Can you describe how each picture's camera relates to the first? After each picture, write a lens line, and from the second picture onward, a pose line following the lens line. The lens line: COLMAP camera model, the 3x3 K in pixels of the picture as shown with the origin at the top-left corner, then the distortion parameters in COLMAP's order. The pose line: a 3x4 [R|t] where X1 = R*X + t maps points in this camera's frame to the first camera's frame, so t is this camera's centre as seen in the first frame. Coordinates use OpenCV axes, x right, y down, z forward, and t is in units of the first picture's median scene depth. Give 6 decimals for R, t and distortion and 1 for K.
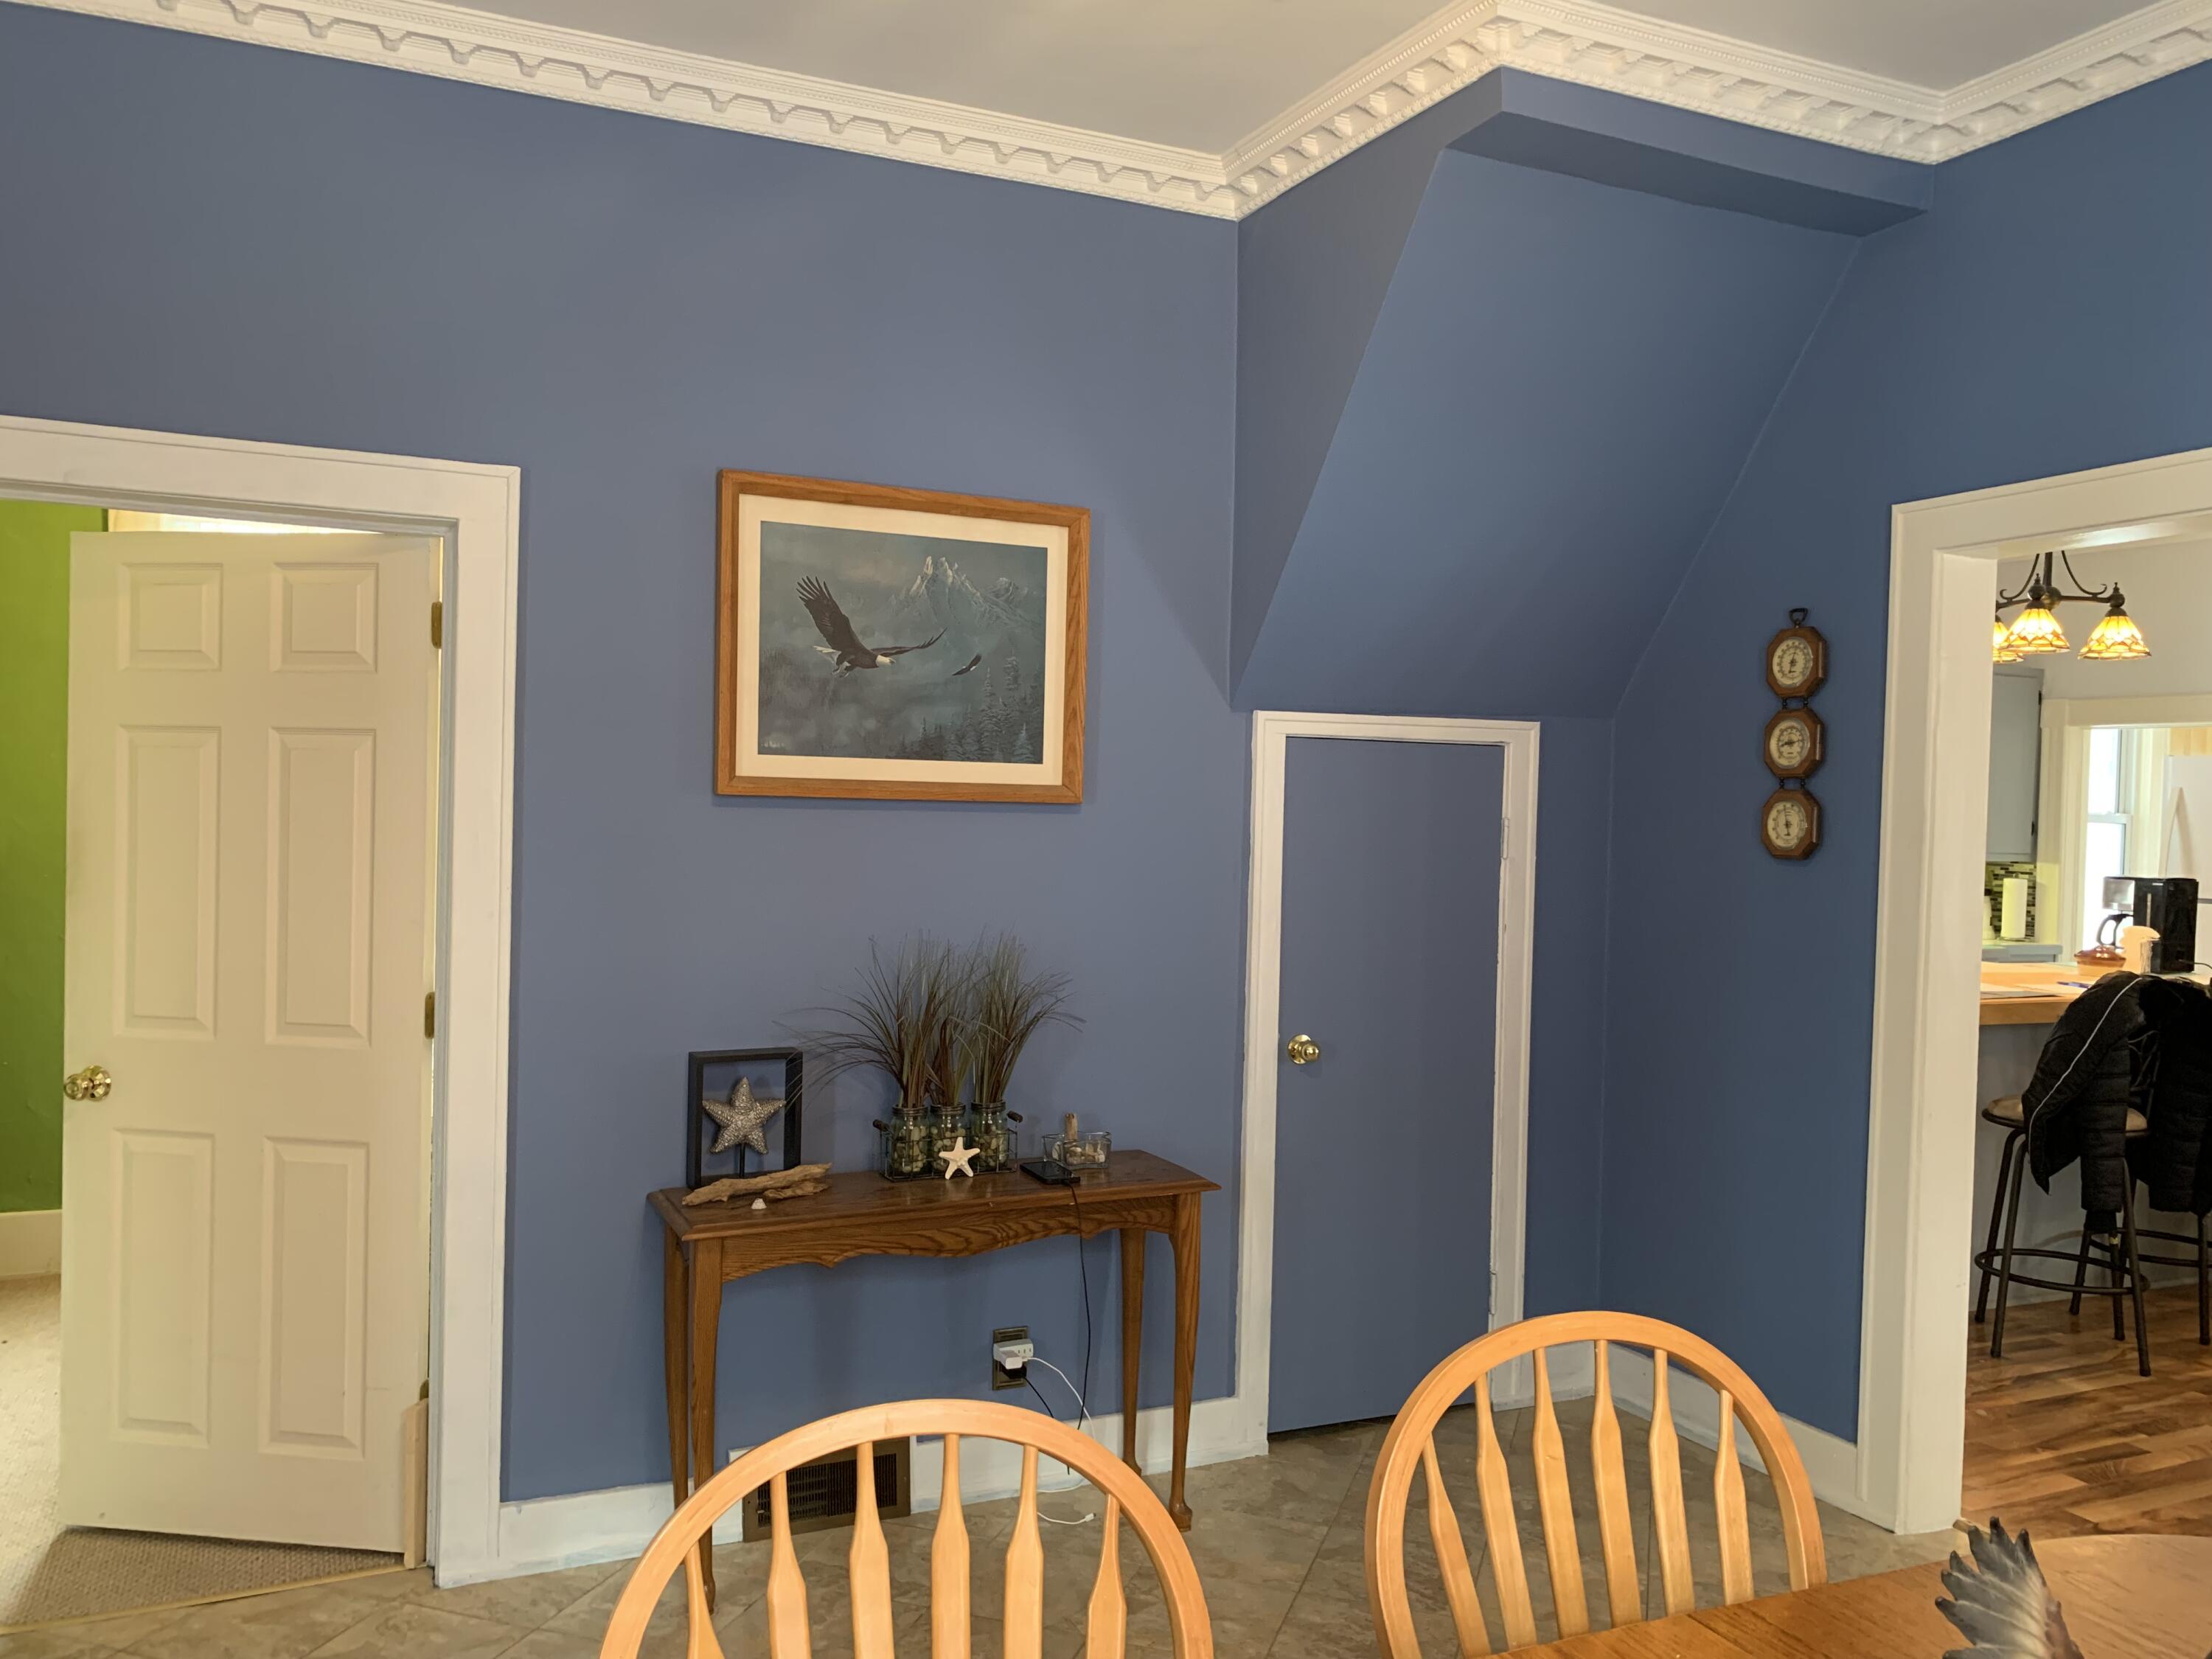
lens RADIAL K [[1689.9, 0, 1105.5], [0, 1689.9, 833.3], [0, 0, 1]] dist [0.000310, 0.000565]
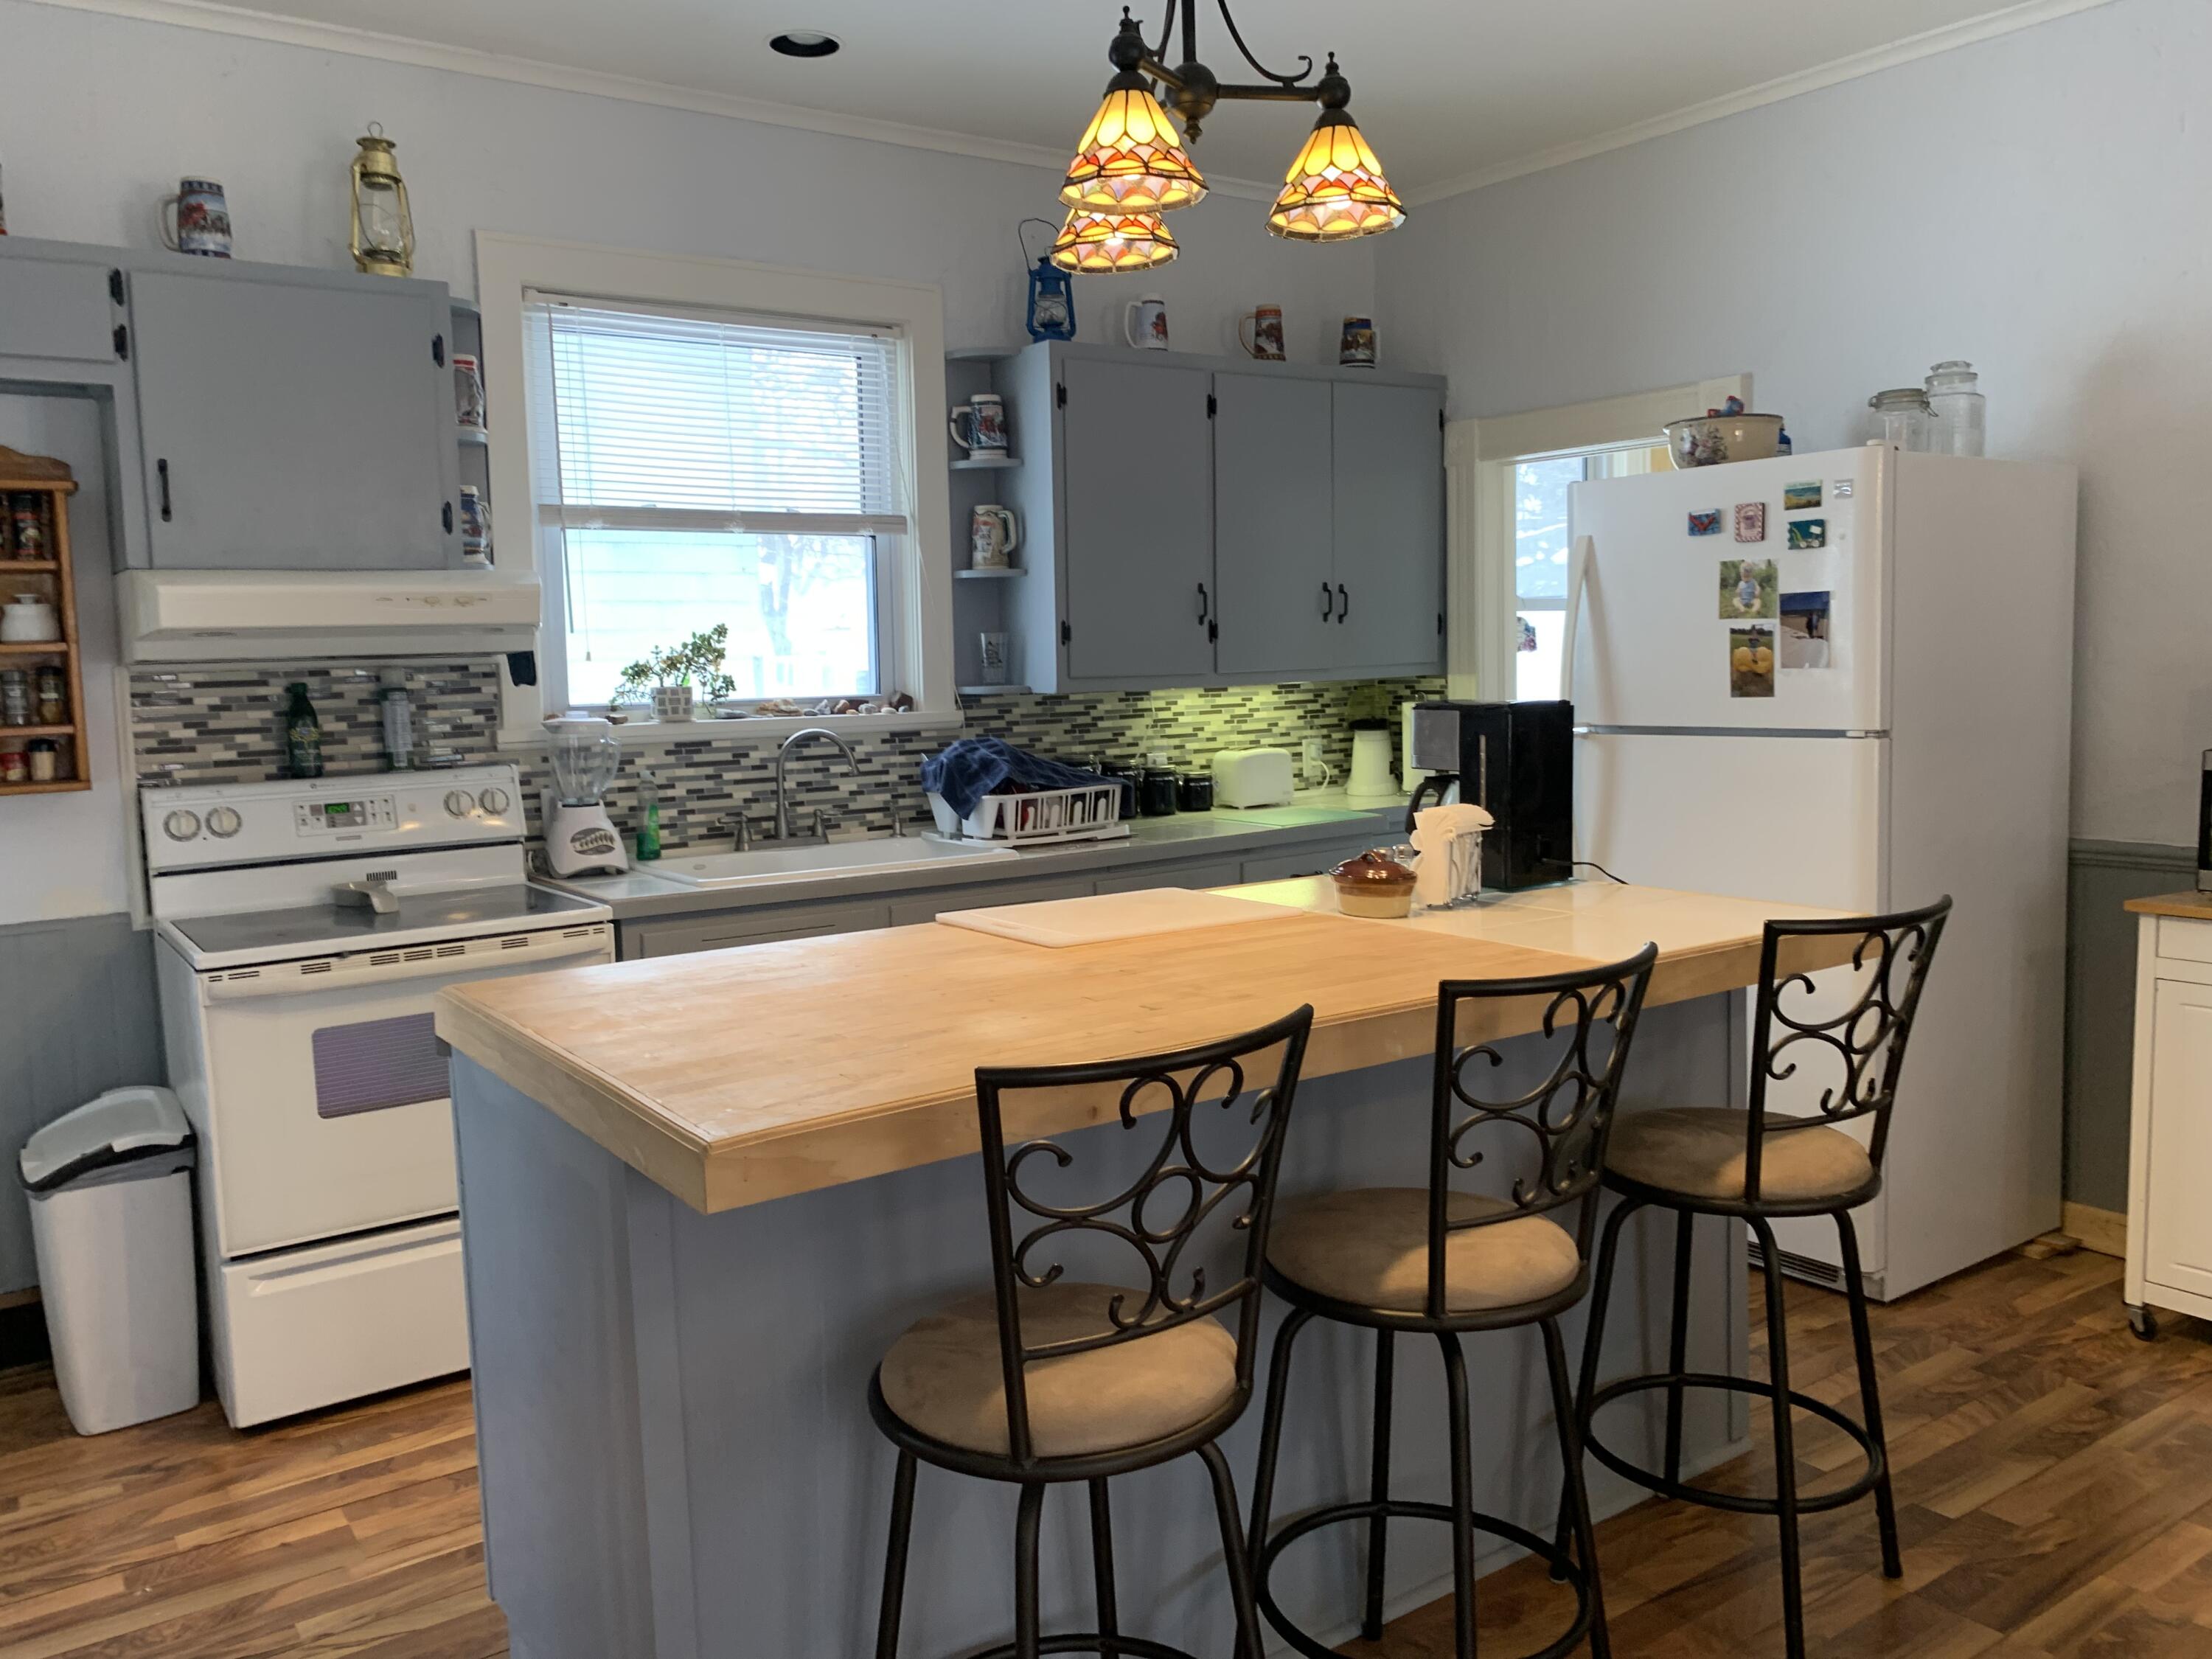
lens RADIAL K [[1689.9, 0, 1106.2], [0, 1689.9, 826.4], [0, 0, 1]] dist [0.000310, 0.000565]
pose [[0.981233, -0.074818, 0.177720, 0.418813], [0.058655, 0.993793, 0.094527, 0.008139], [-0.183690, -0.082329, 0.979531, 0.525140]]
